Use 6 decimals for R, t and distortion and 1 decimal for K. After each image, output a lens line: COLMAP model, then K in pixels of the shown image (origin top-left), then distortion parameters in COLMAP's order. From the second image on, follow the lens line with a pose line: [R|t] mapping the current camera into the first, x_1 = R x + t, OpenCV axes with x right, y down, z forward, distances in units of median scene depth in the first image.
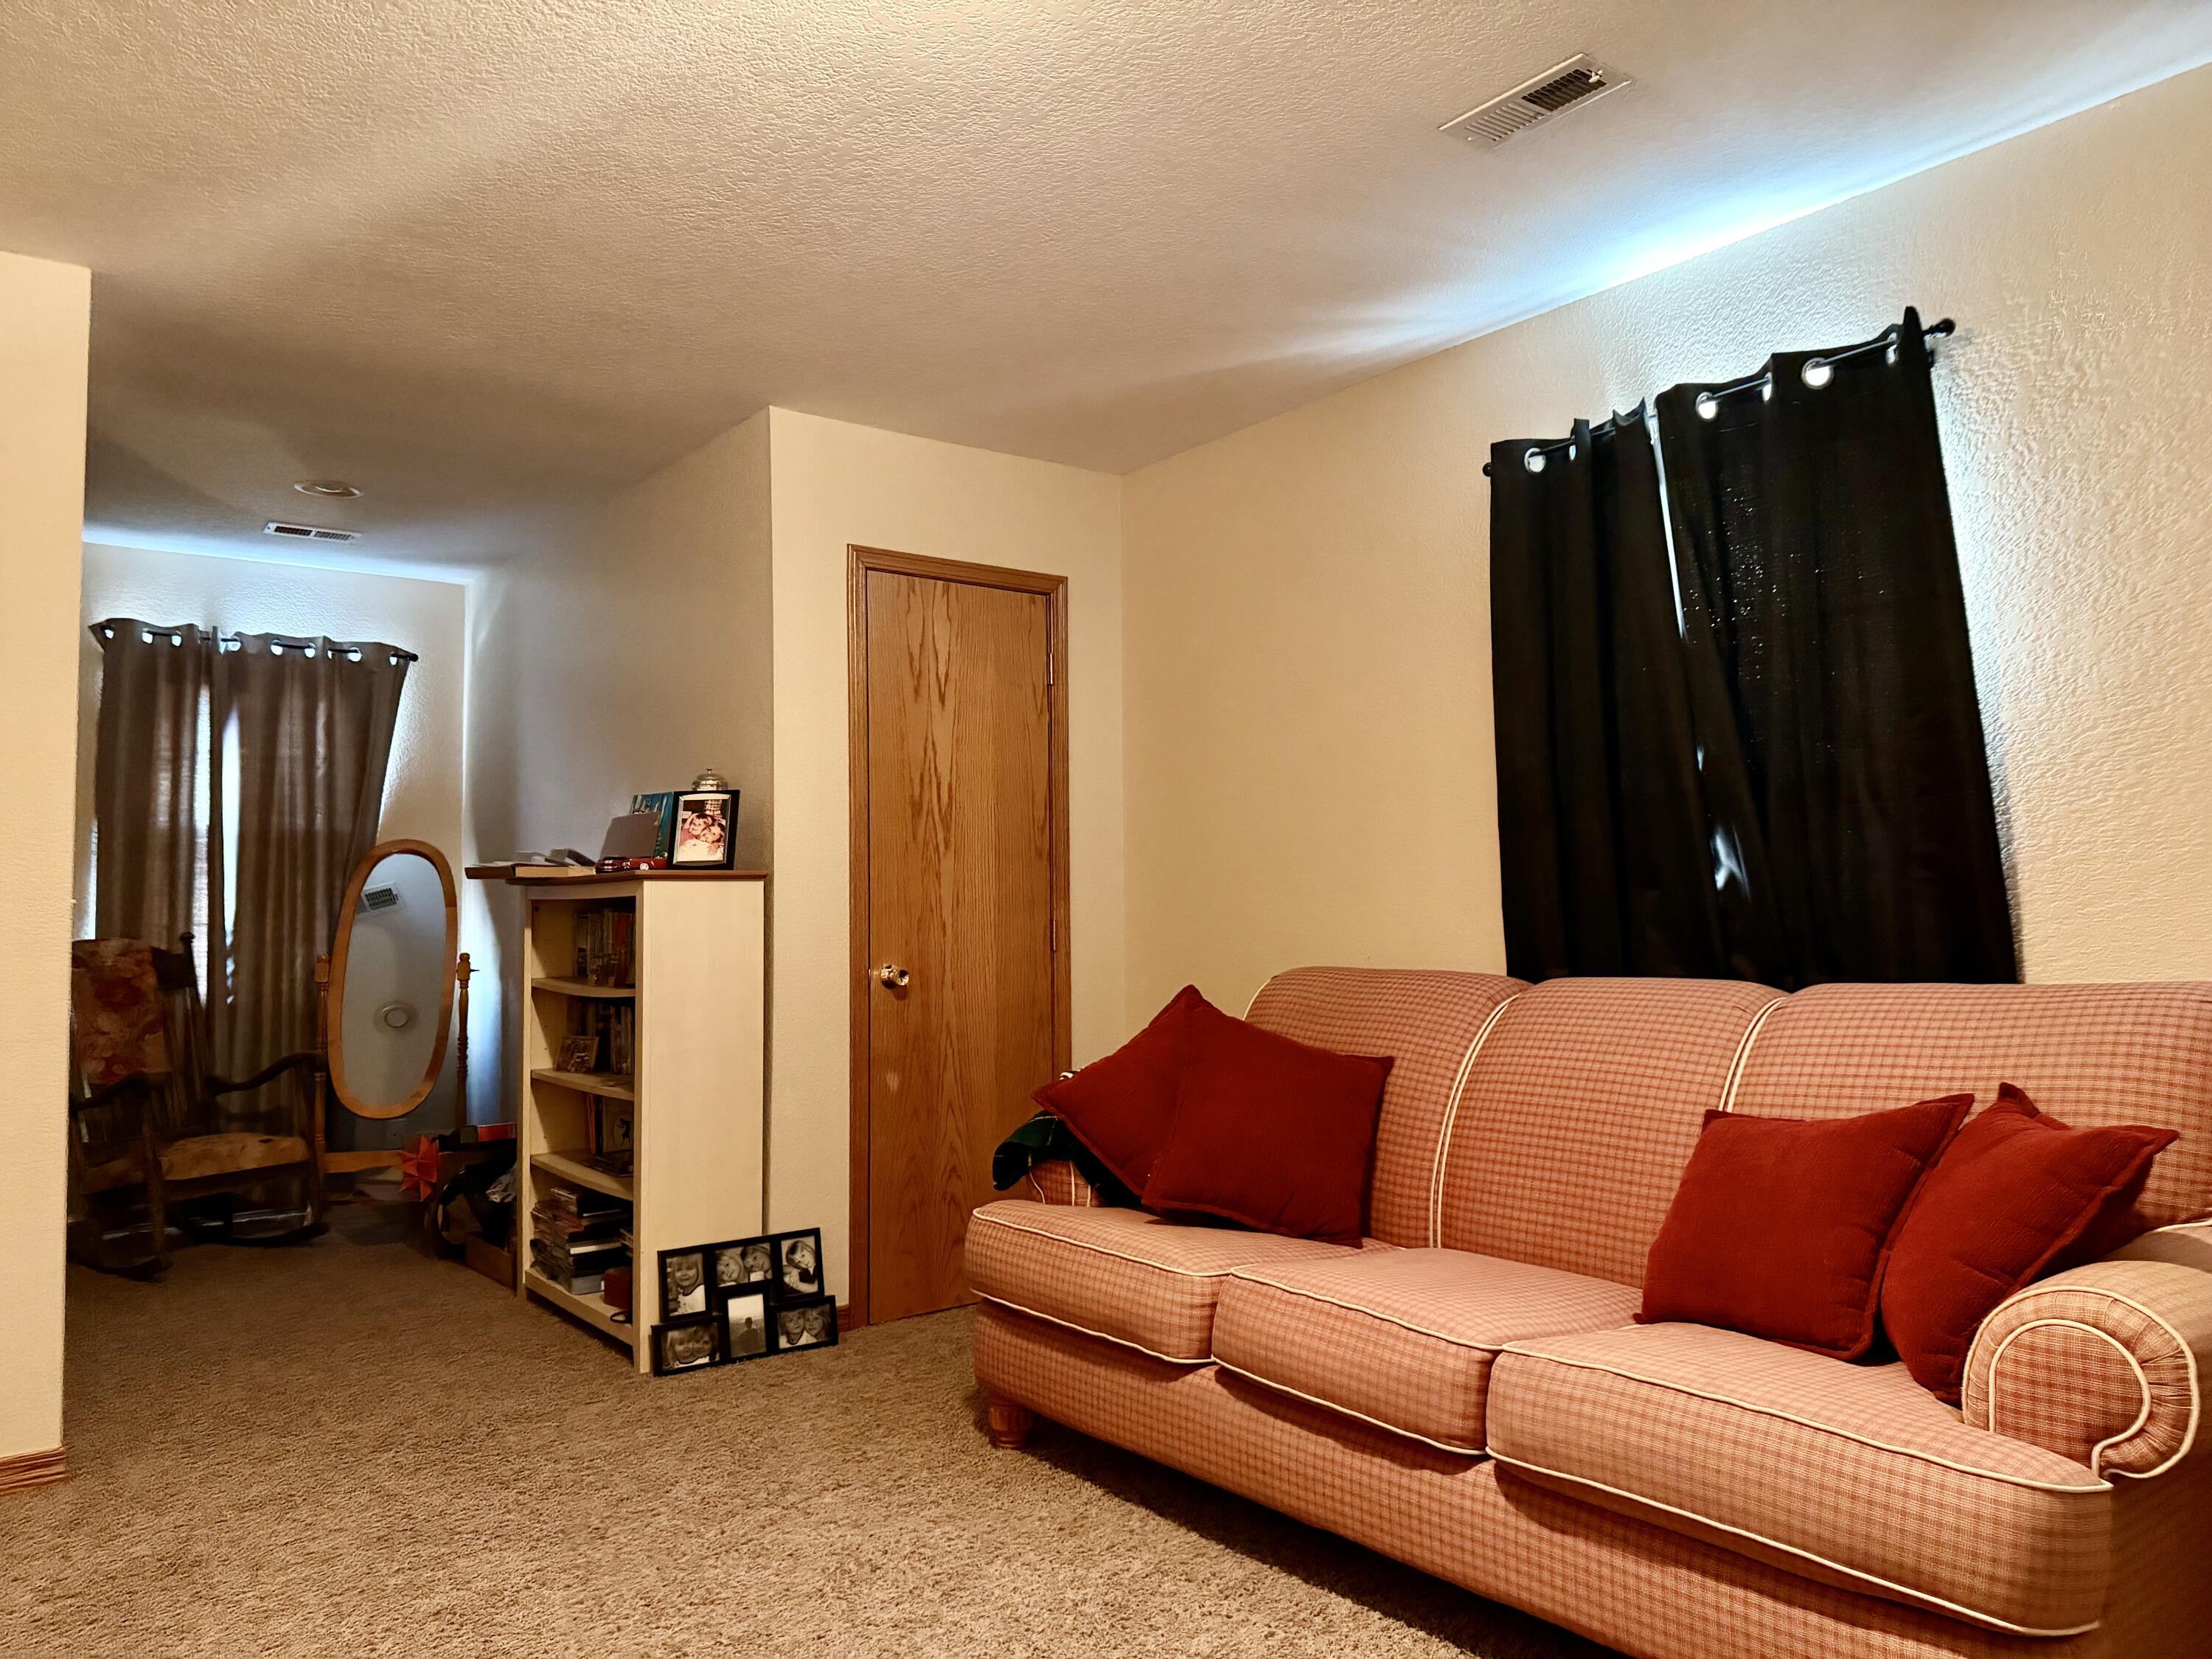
lens RADIAL K [[1559.4, 0, 1134.5], [0, 1559.4, 820.8], [0, 0, 1]] dist [0.103084, -0.189628]
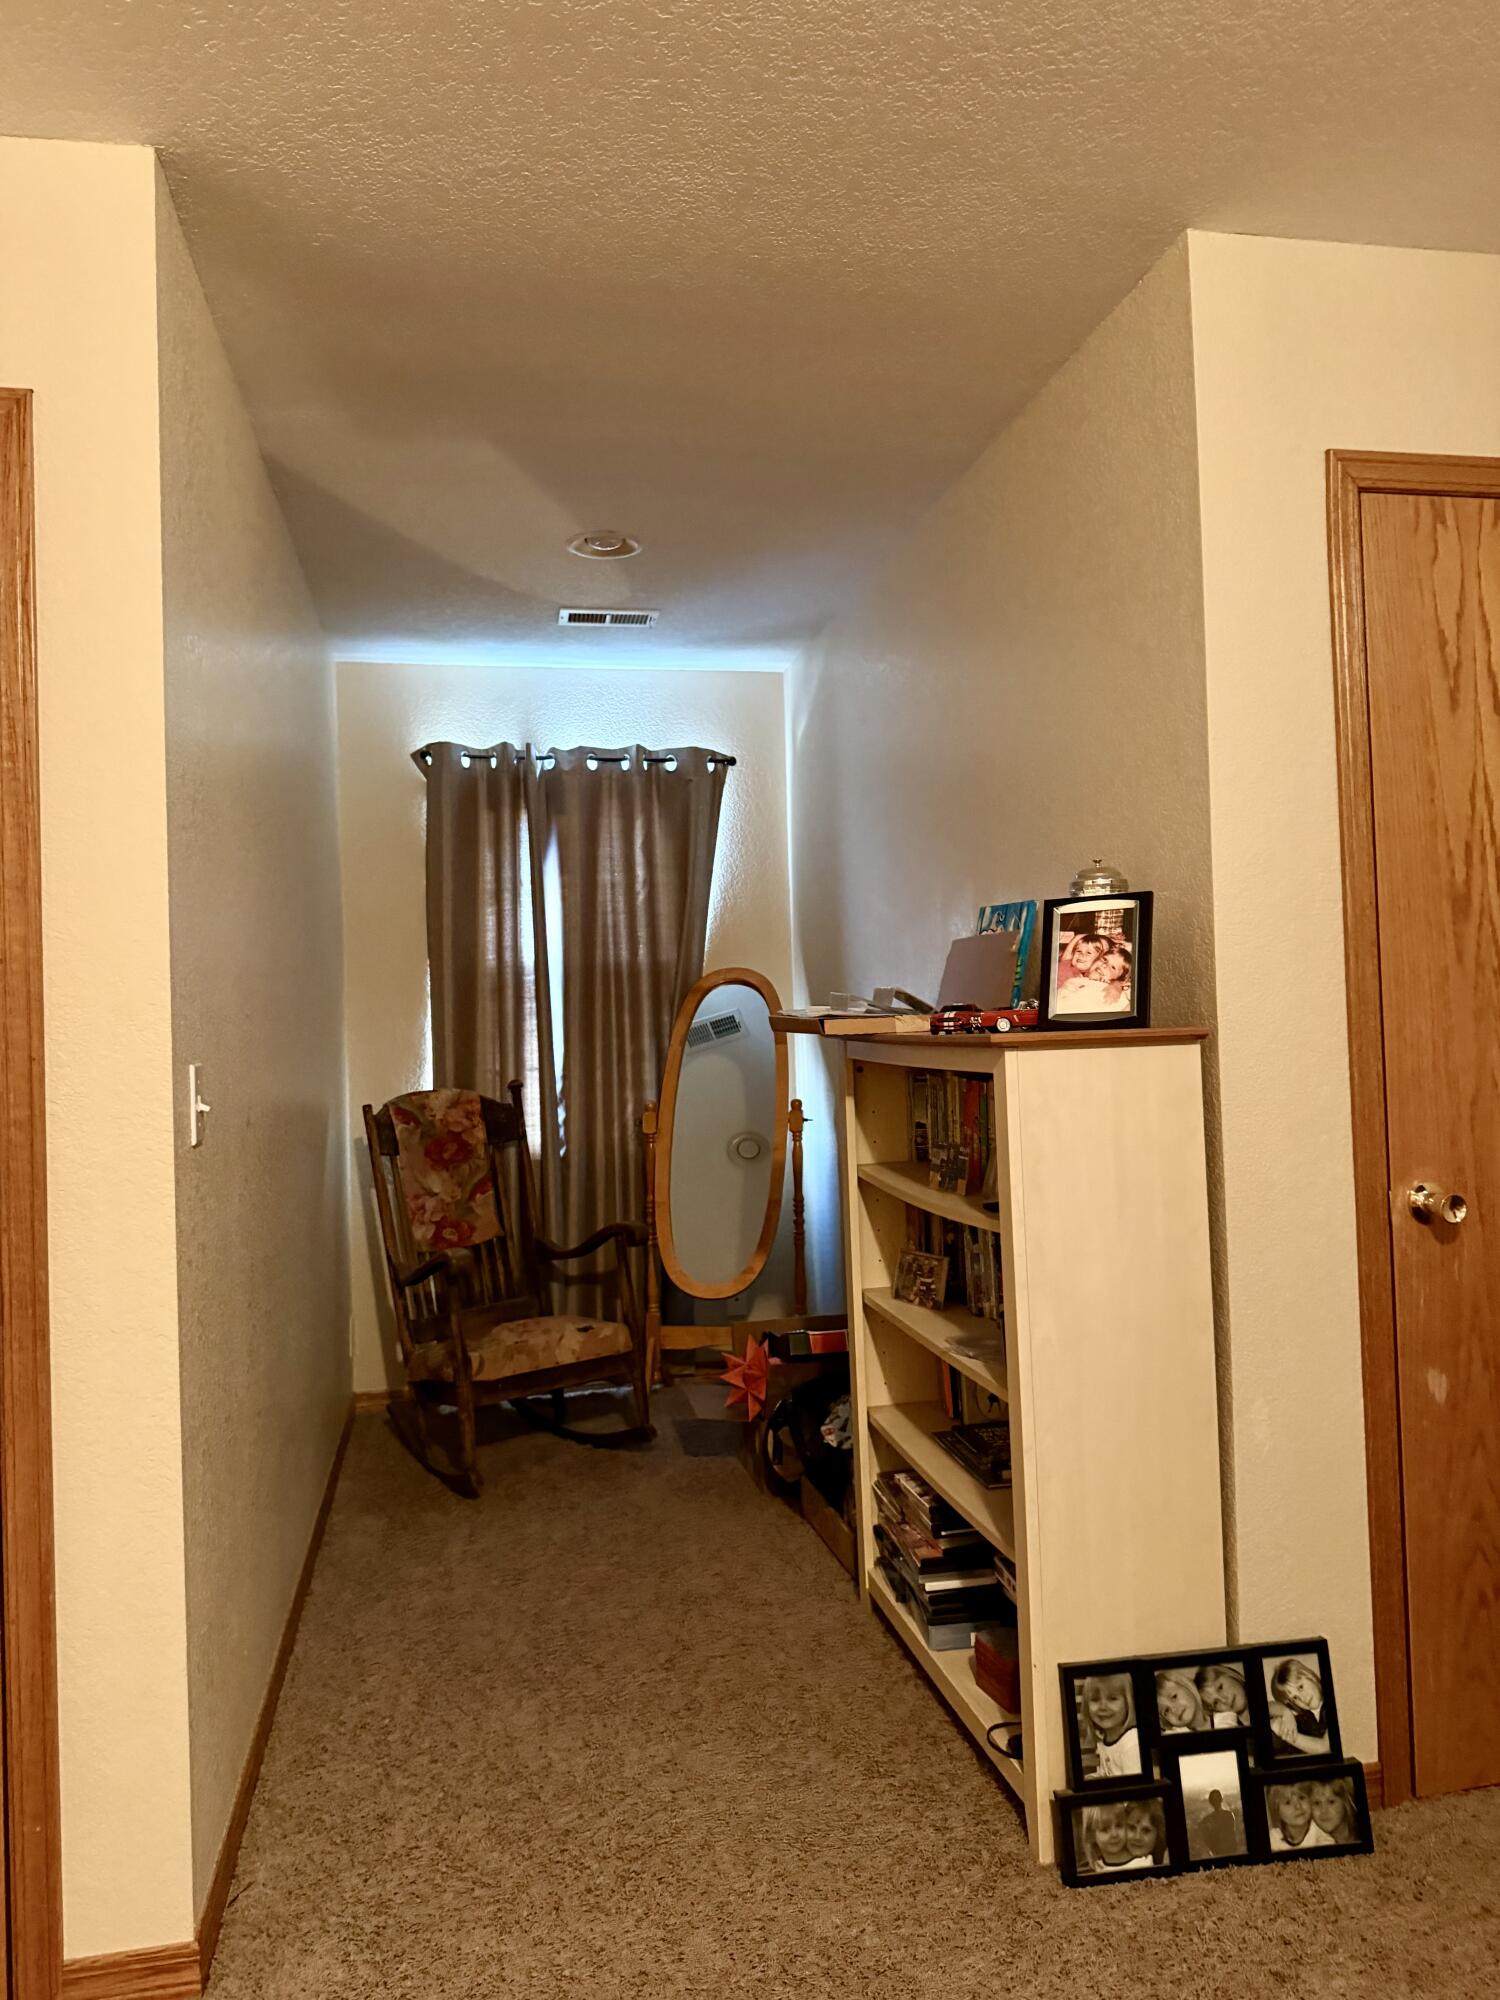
lens RADIAL K [[1421.7, 0, 750.0], [0, 1421.7, 1000.0], [0, 0, 1]] dist [0.076409, -0.099989]
pose [[0.894321, -0.022163, -0.446876, -0.136025], [0.048379, 0.997707, 0.047337, -0.010803], [0.444802, -0.063954, 0.893343, 0.411764]]
